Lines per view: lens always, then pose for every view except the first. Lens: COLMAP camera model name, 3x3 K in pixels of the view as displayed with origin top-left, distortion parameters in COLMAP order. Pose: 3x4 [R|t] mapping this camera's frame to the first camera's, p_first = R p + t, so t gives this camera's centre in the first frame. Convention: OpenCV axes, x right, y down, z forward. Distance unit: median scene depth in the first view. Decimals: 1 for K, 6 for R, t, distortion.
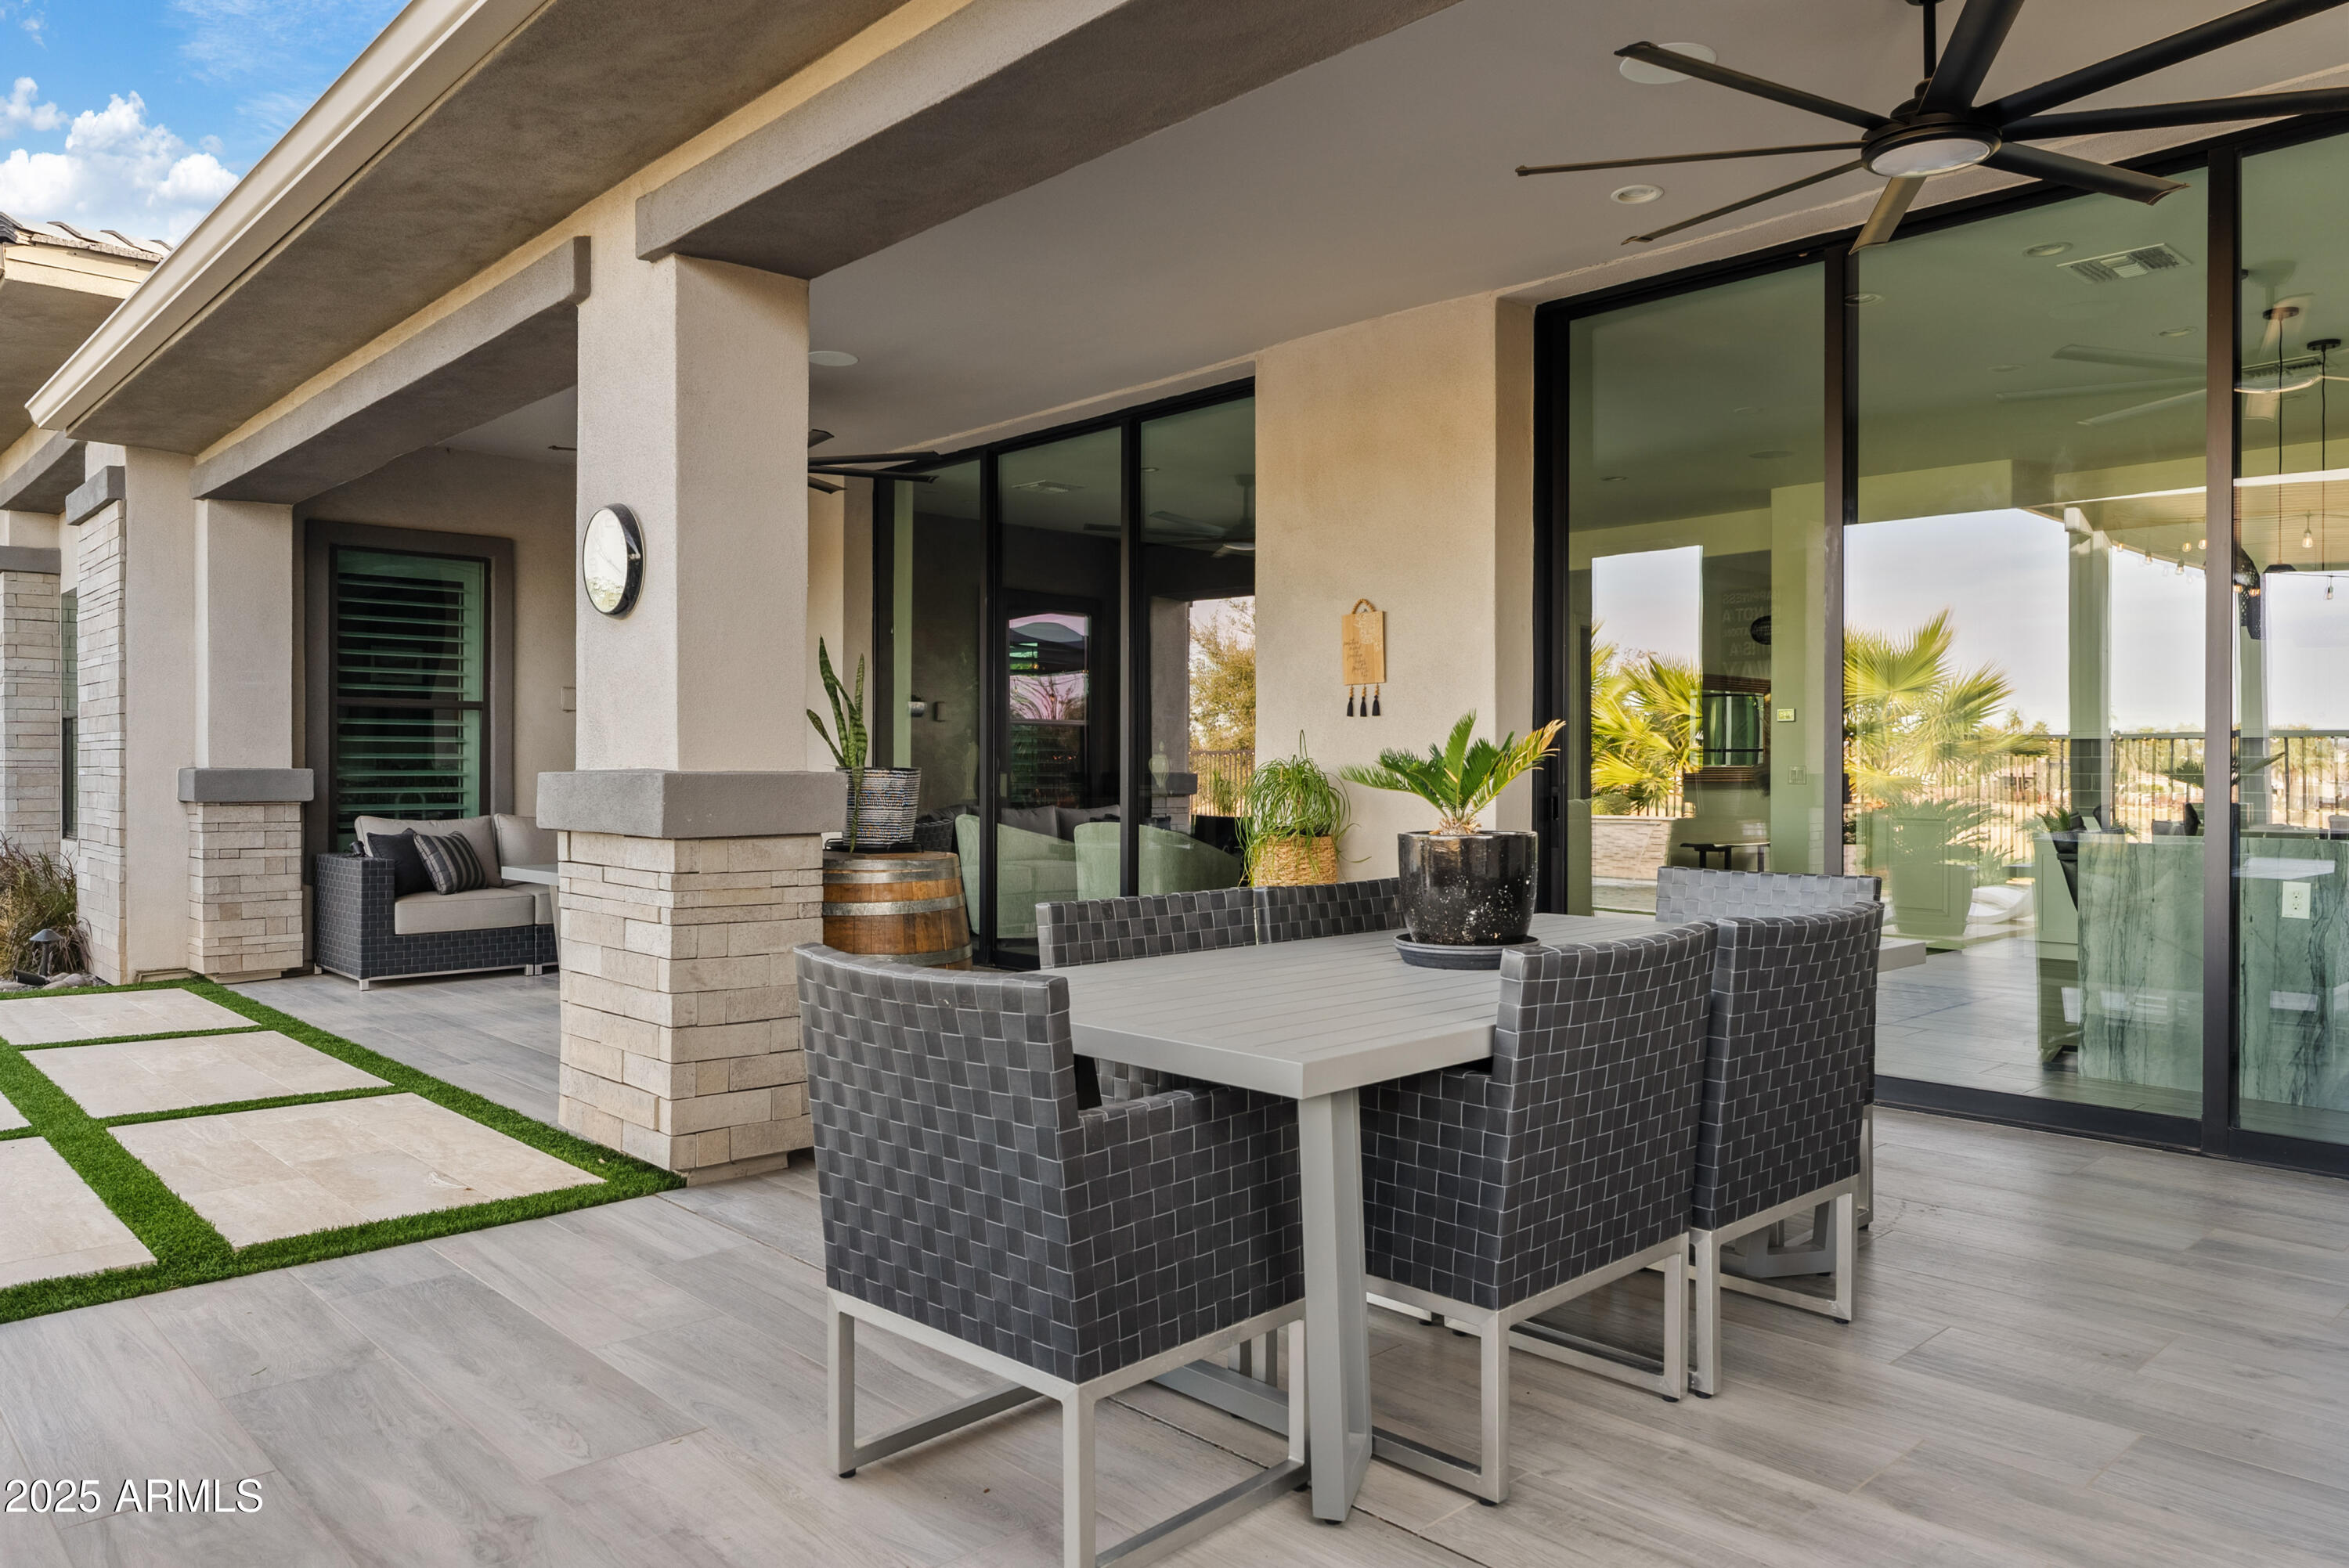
lens RADIAL K [[1578.9, 0, 1177.1], [0, 1578.9, 774.8], [0, 0, 1]] dist [-0.000125, -0.000121]
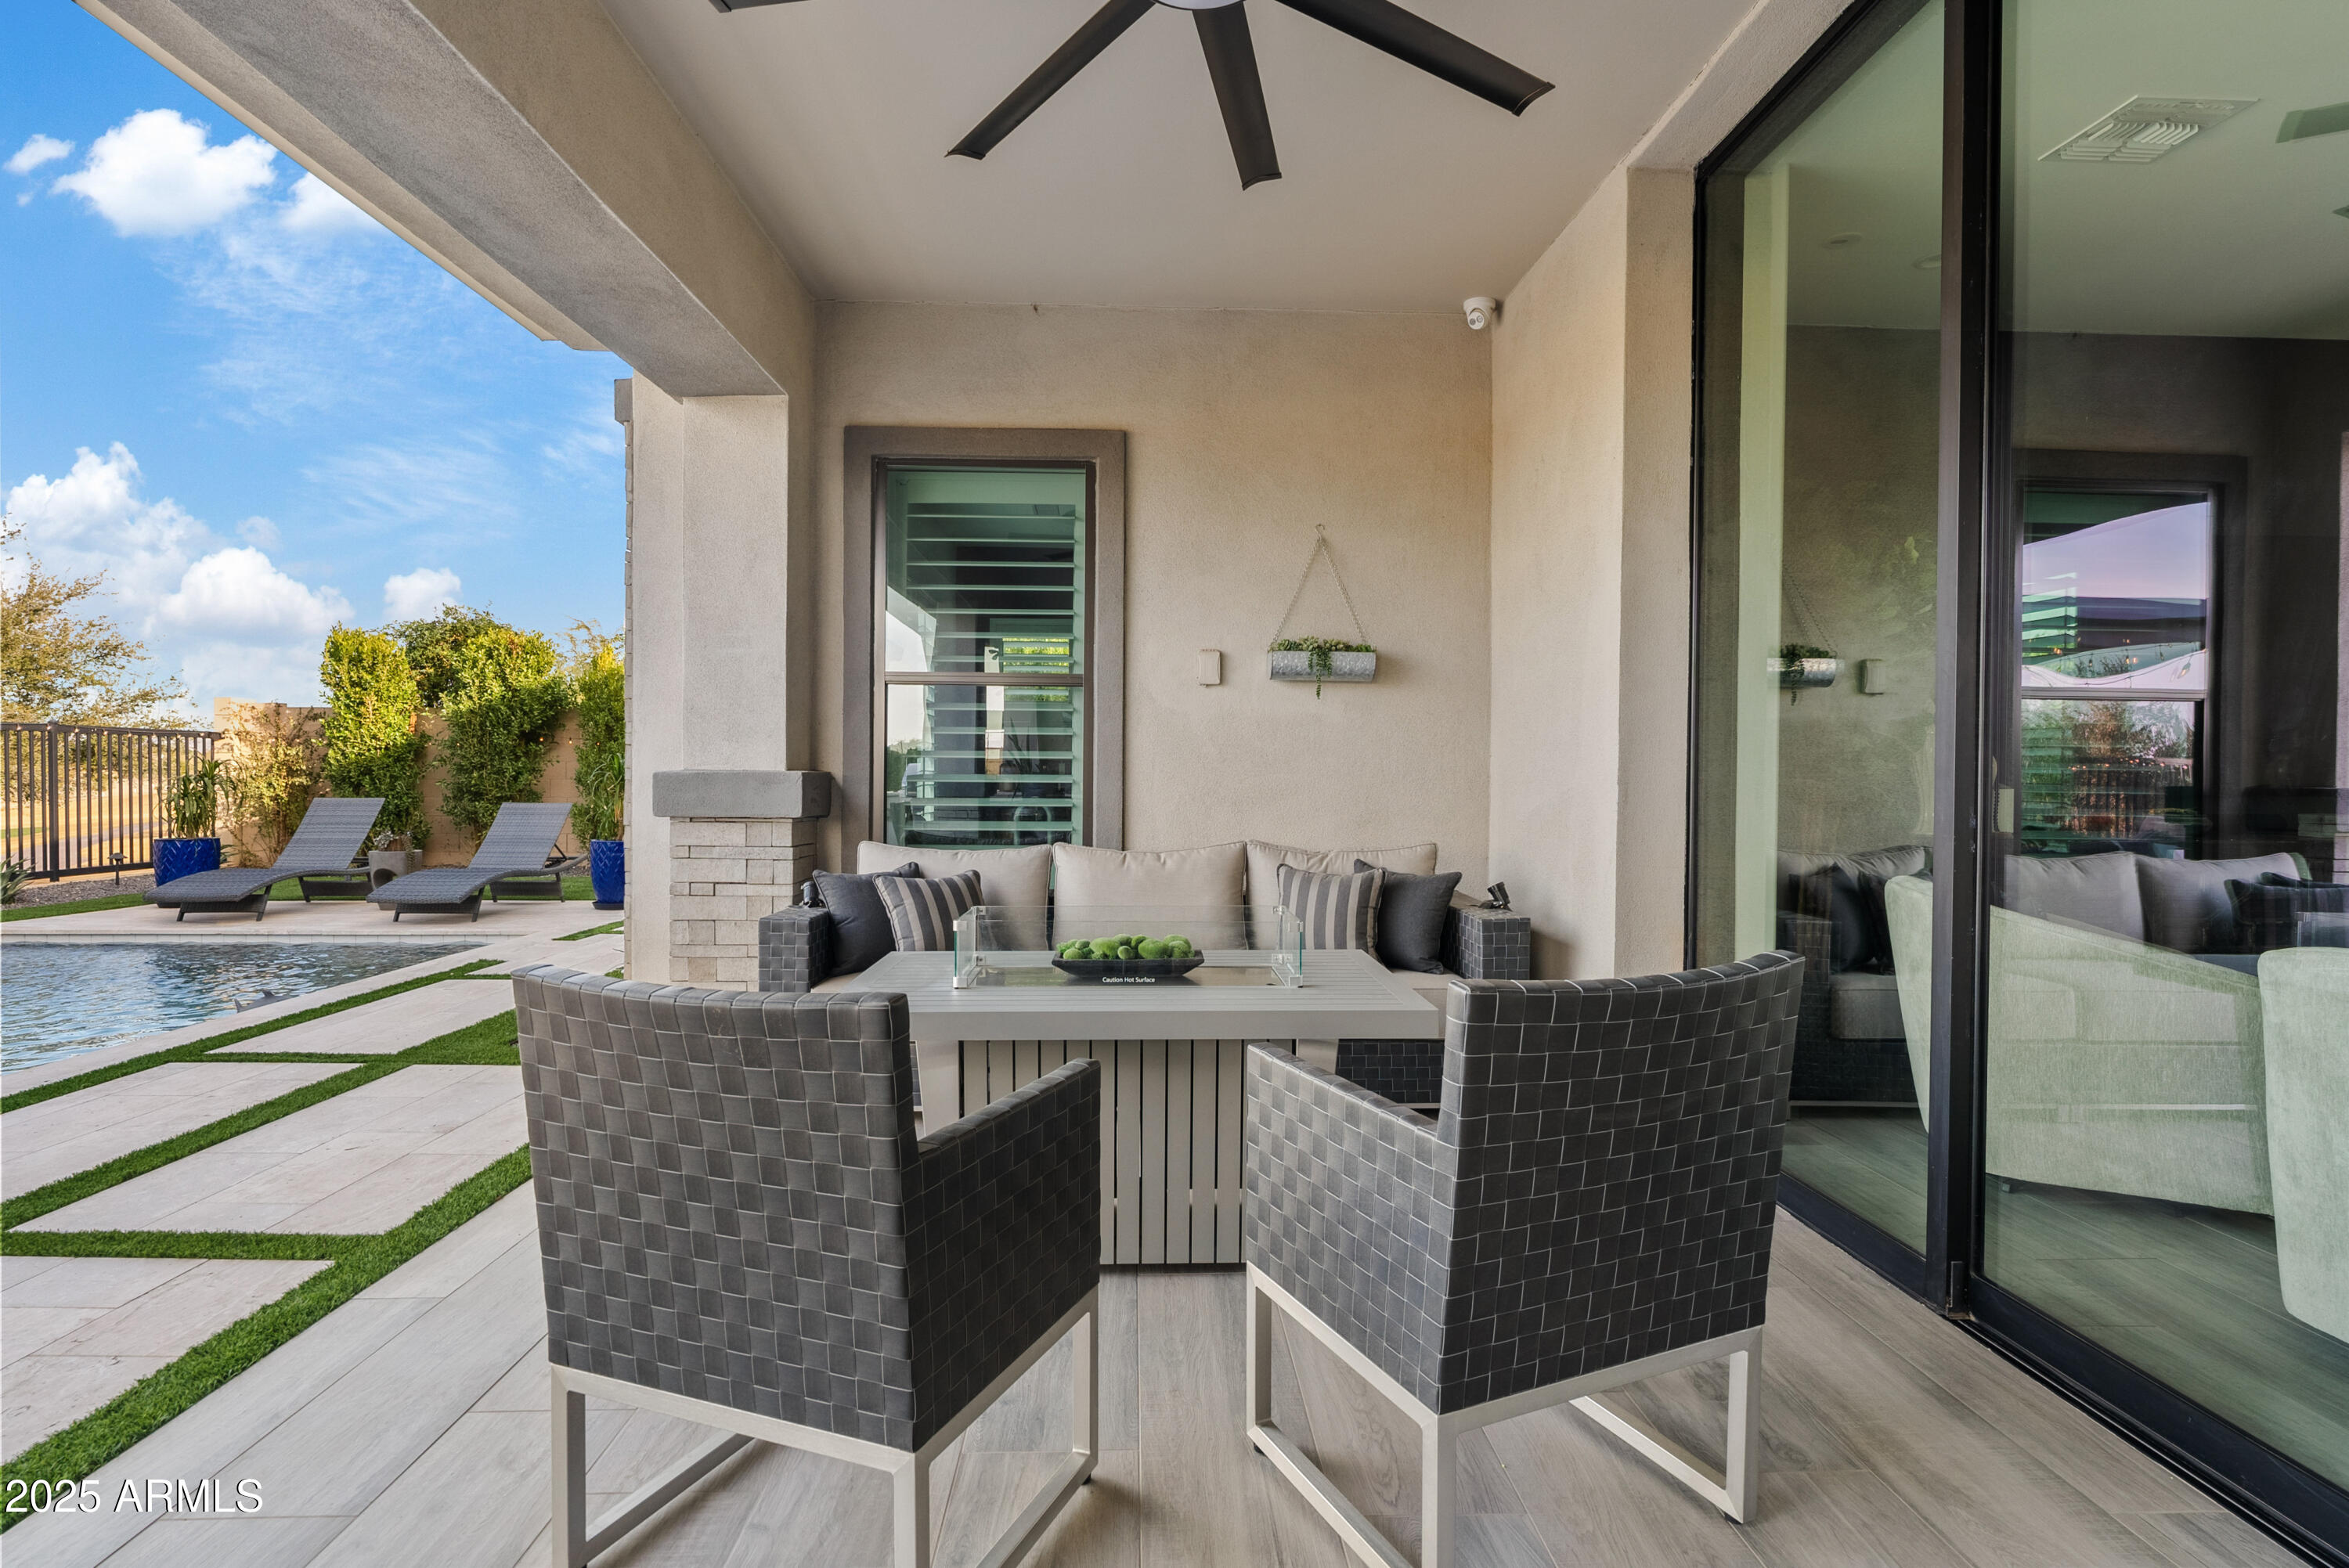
lens RADIAL K [[1215.1, 0, 1171.6], [0, 1215.1, 784.1], [0, 0, 1]] dist [0.002353, 0.000482]
pose [[0.757484, 0.007851, -0.652807, -0.067683], [-0.009299, 0.999956, 0.001237, -0.000133], [0.652788, 0.005133, 0.757524, 0.614429]]
